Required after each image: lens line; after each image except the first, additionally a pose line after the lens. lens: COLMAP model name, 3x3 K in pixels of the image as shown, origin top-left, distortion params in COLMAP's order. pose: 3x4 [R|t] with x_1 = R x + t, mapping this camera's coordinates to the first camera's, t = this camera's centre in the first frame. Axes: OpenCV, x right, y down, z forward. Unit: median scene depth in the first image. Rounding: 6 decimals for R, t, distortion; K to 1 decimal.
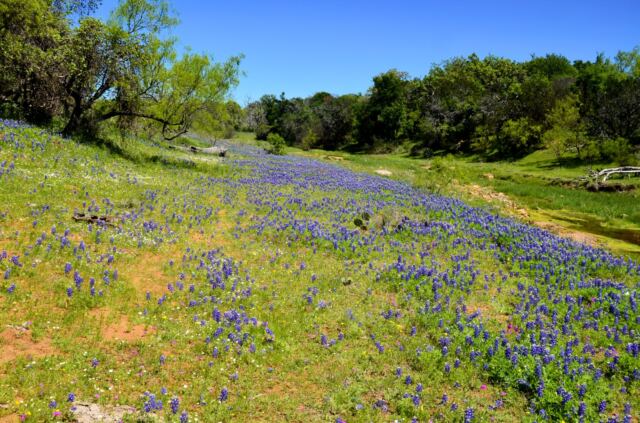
lens RADIAL K [[592.5, 0, 315.6], [0, 592.5, 210.8], [0, 0, 1]] dist [-0.084986, 0.000000]
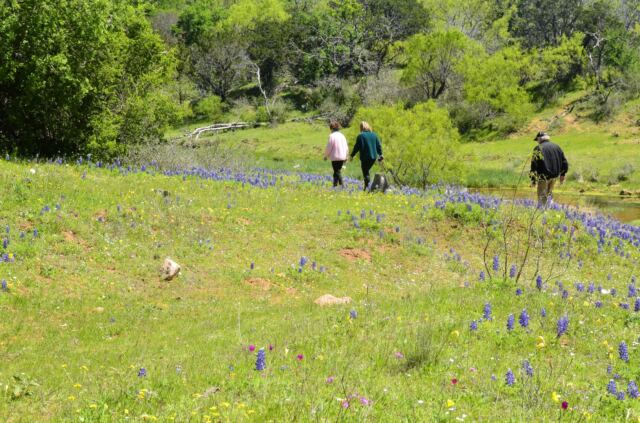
lens RADIAL K [[1380.2, 0, 320.2], [0, 1380.2, 211.5], [0, 0, 1]] dist [0.626389, 0.000000]
pose [[0.889696, -0.115507, 0.441699, -0.225607], [0.125708, 0.992048, 0.006219, 0.046260], [-0.438905, 0.049993, 0.897142, -0.690503]]
